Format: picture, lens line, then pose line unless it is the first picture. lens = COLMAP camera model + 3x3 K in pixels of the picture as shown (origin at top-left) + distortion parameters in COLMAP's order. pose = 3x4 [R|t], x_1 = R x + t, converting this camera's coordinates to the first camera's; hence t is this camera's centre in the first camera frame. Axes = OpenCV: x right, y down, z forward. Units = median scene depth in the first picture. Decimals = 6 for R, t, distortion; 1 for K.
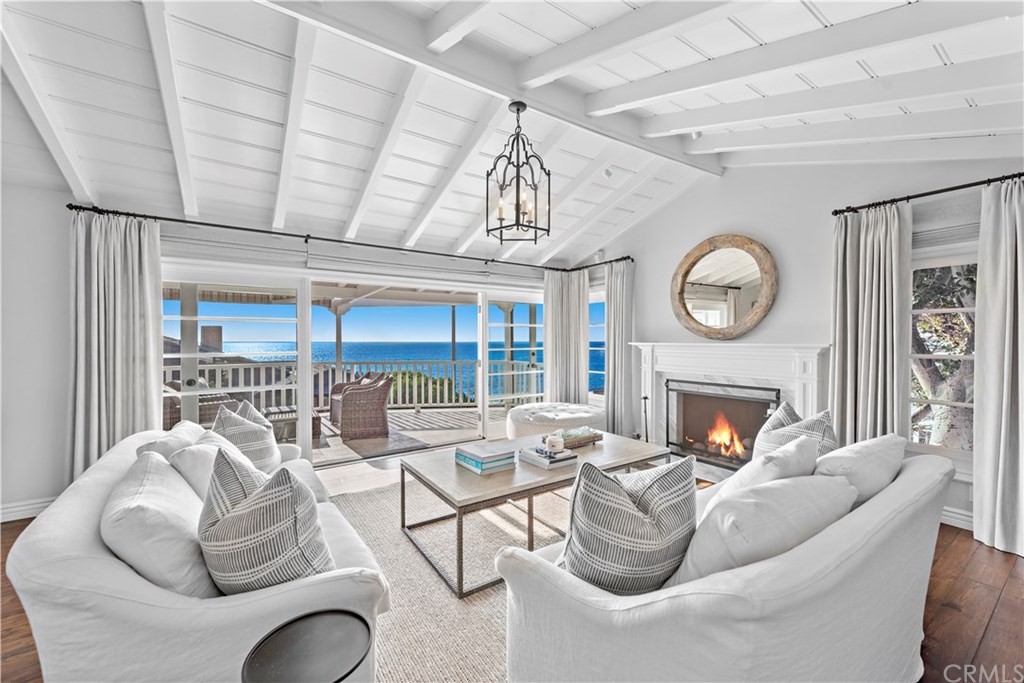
lens RADIAL K [[401.3, 0, 512.4], [0, 401.3, 345.6], [0, 0, 1]] dist [0.002266, -0.001692]
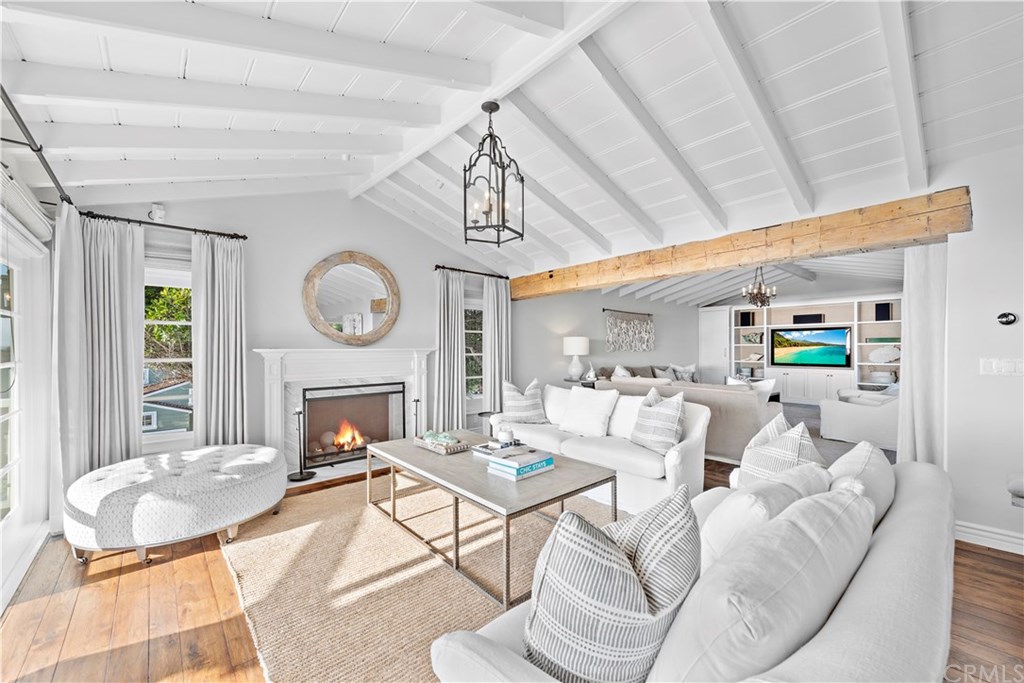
lens RADIAL K [[401.3, 0, 510.7], [0, 401.3, 343.7], [0, 0, 1]] dist [0.002266, -0.001692]
pose [[-0.146169, 0.011861, 0.989188, -0.635329], [0.019925, 0.999761, -0.009043, -0.001181], [-0.989059, 0.018388, -0.146371, 0.733164]]
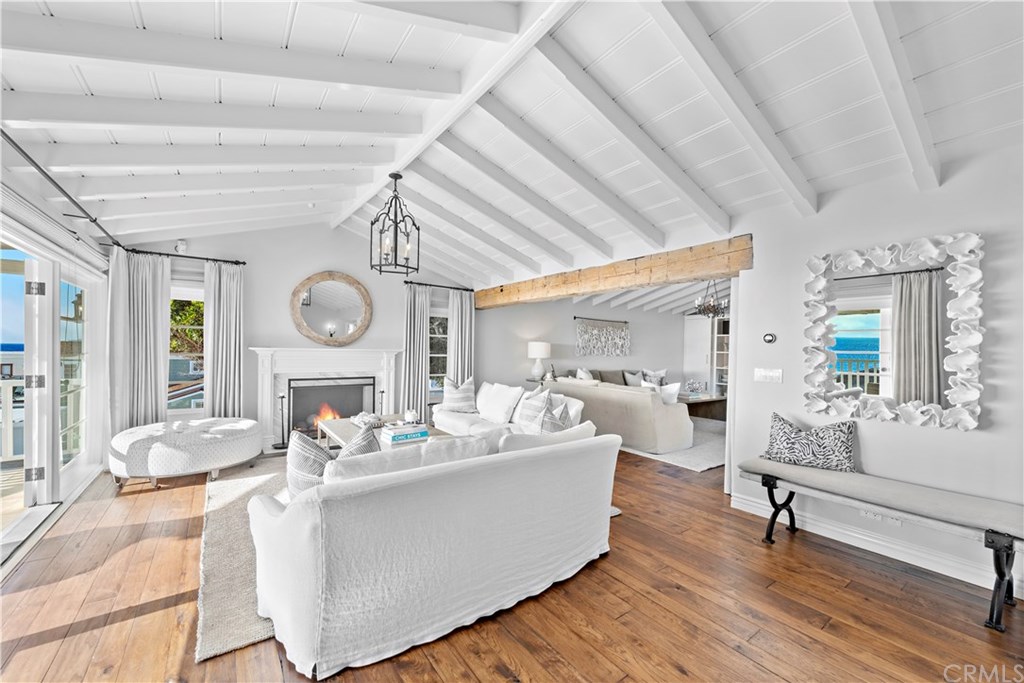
lens RADIAL K [[401.3, 0, 511.5], [0, 401.3, 346.8], [0, 0, 1]] dist [0.002266, -0.001692]
pose [[-0.051579, 0.003317, 0.998663, -0.892537], [-0.002942, 0.999990, -0.003474, -0.009055], [-0.998665, -0.003117, -0.051569, 0.453901]]
